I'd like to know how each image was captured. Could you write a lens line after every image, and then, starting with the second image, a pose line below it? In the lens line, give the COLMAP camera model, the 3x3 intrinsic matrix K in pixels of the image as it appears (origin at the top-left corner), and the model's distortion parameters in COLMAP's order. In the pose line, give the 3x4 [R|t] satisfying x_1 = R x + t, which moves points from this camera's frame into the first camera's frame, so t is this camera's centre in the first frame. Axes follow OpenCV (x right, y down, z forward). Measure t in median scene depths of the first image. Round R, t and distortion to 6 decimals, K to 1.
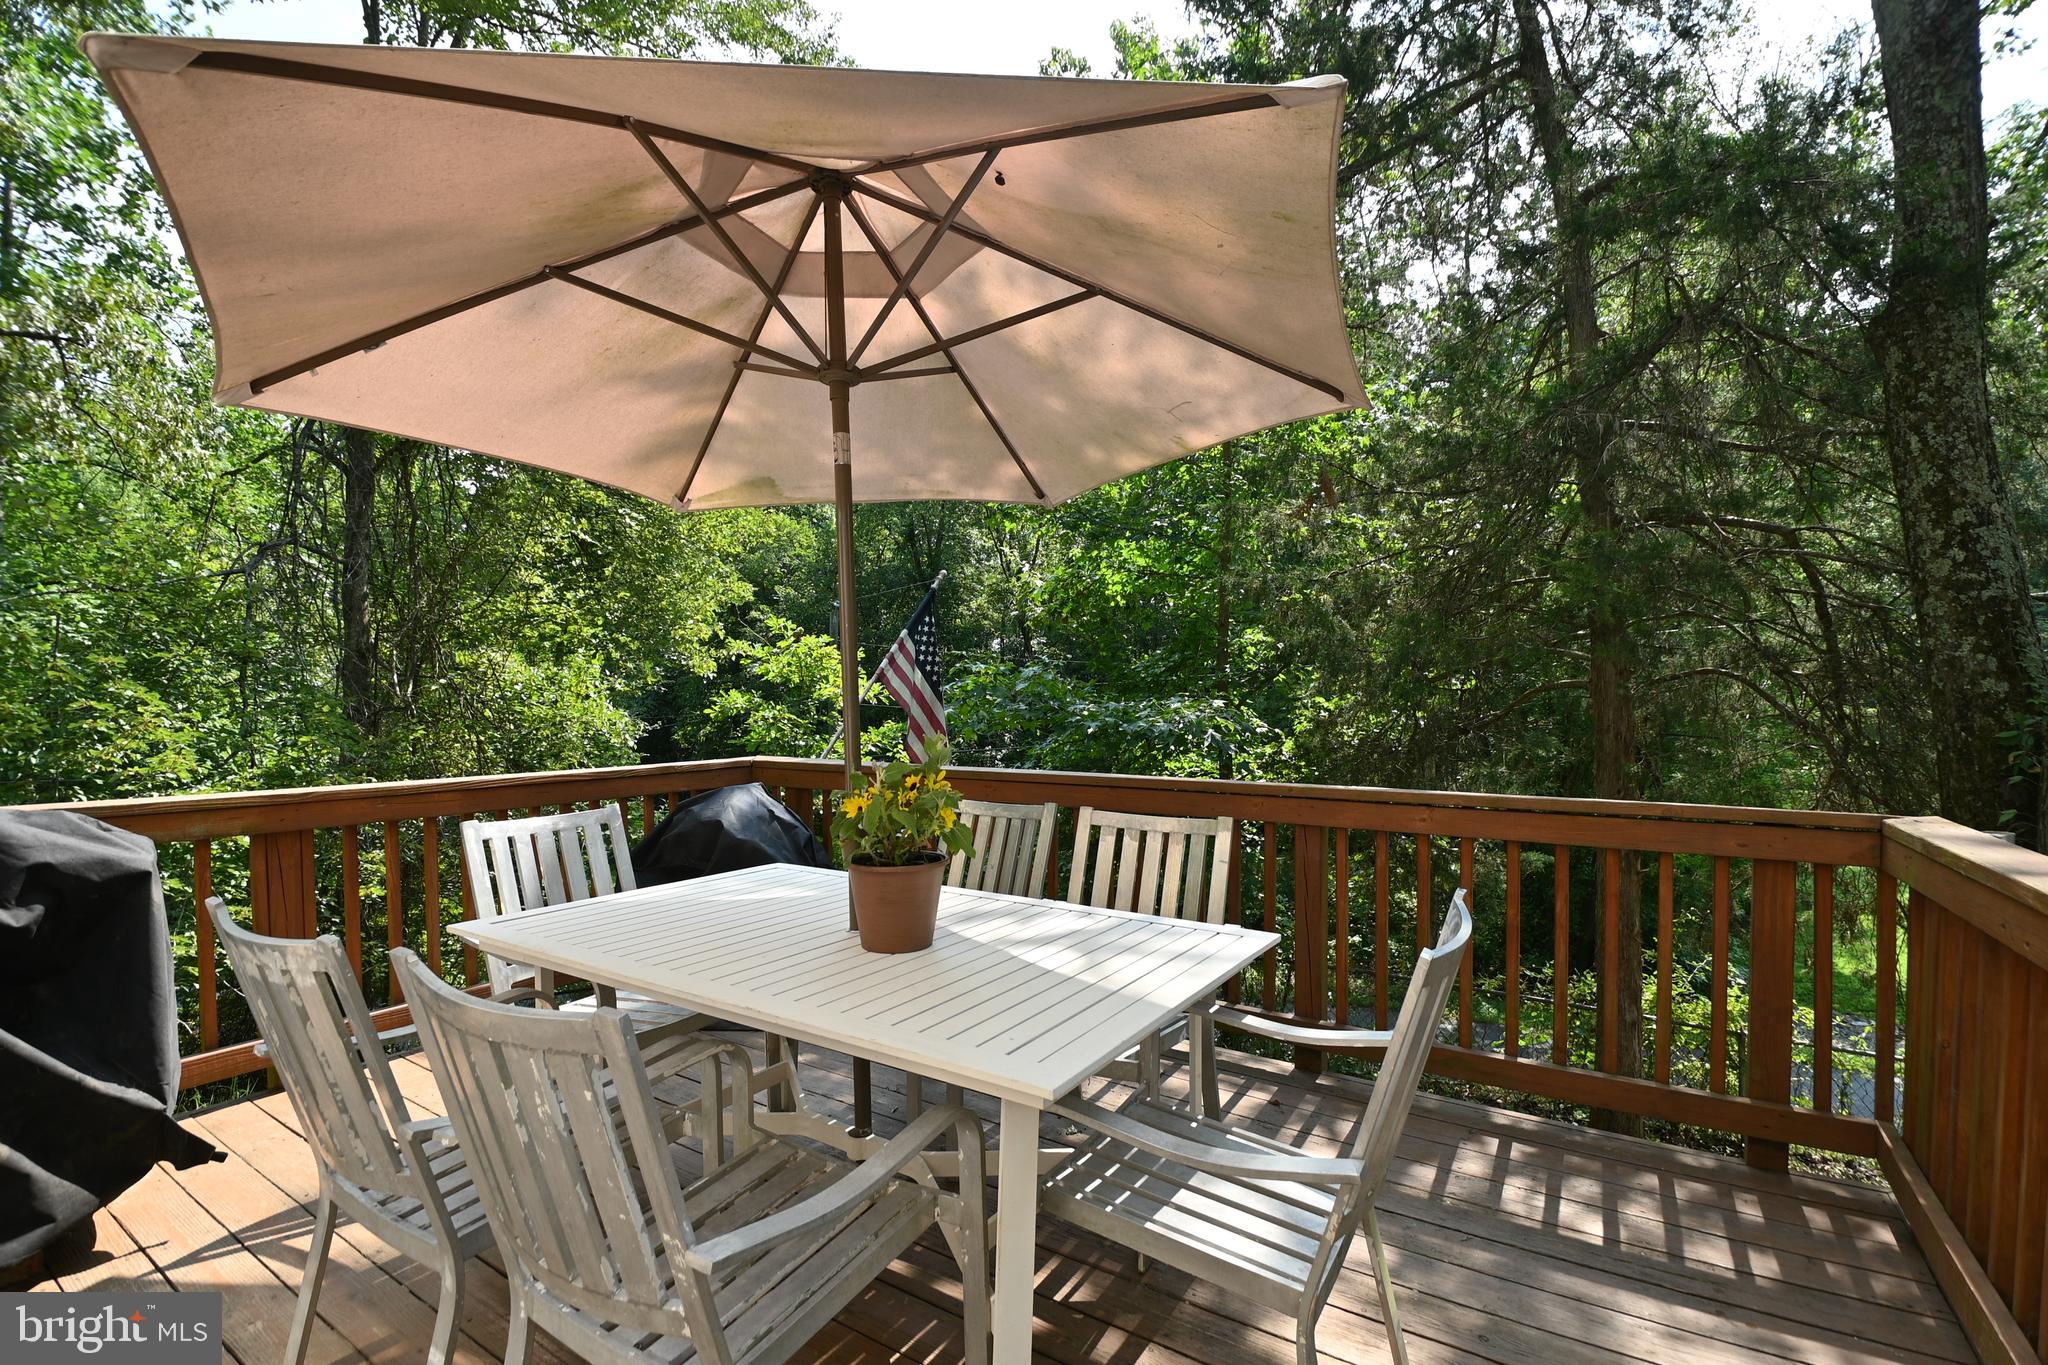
lens RADIAL K [[916.0, 0, 1038.0], [0, 916.0, 712.8], [0, 0, 1]] dist [0.022537, -0.025626]
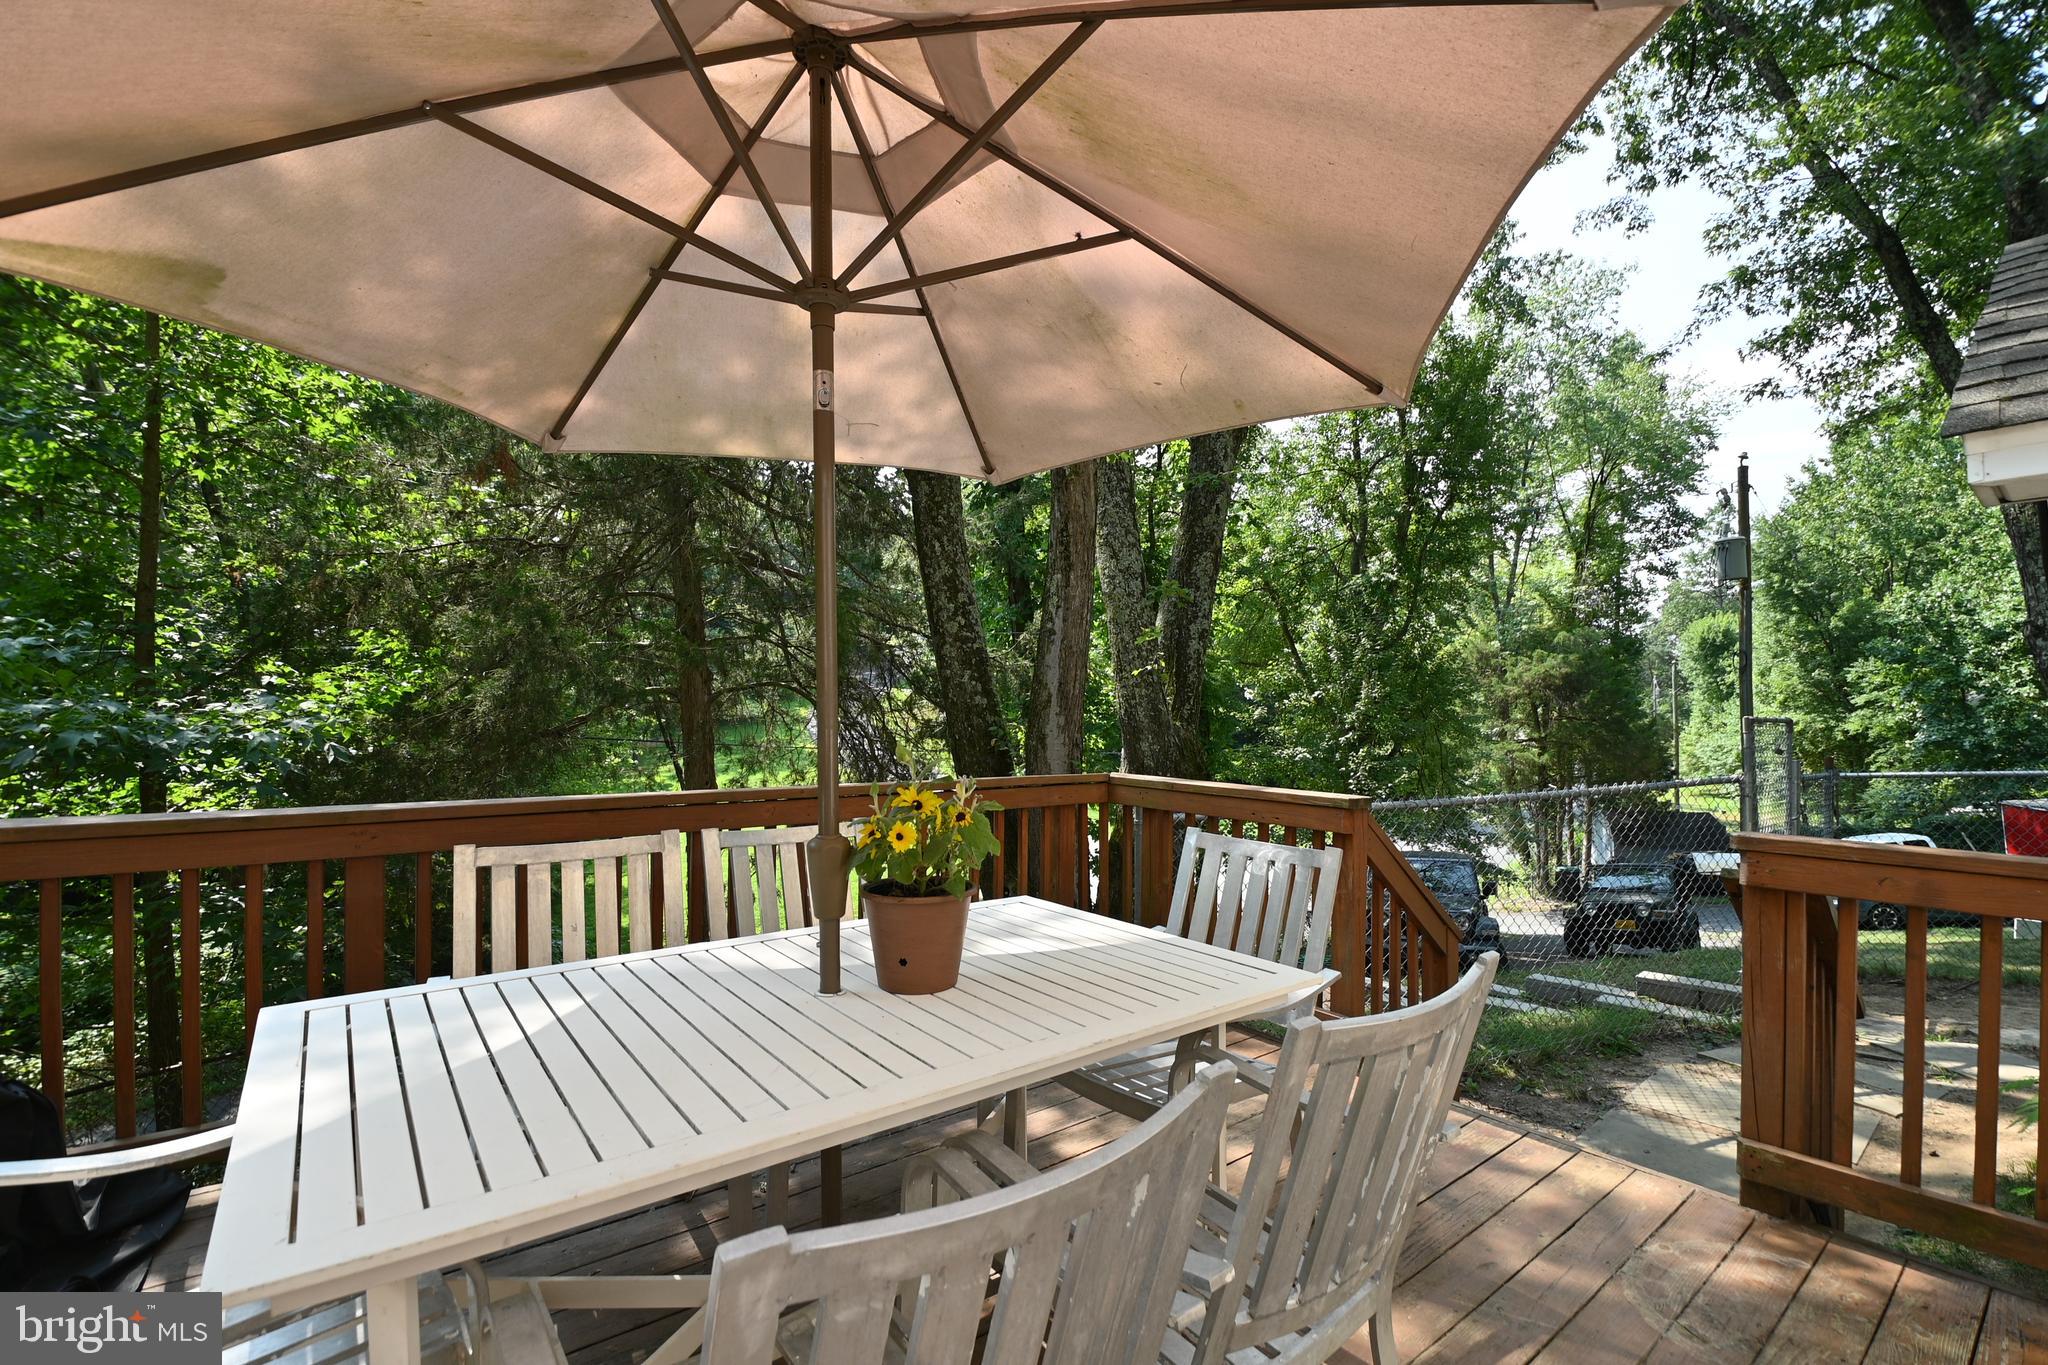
lens RADIAL K [[916.0, 0, 1038.0], [0, 916.0, 712.8], [0, 0, 1]] dist [0.022537, -0.025626]
pose [[0.322029, 0.002217, 0.946727, -0.603310], [0.001657, 0.999994, -0.002905, -0.001154], [-0.946728, 0.002505, 0.322024, 0.386714]]
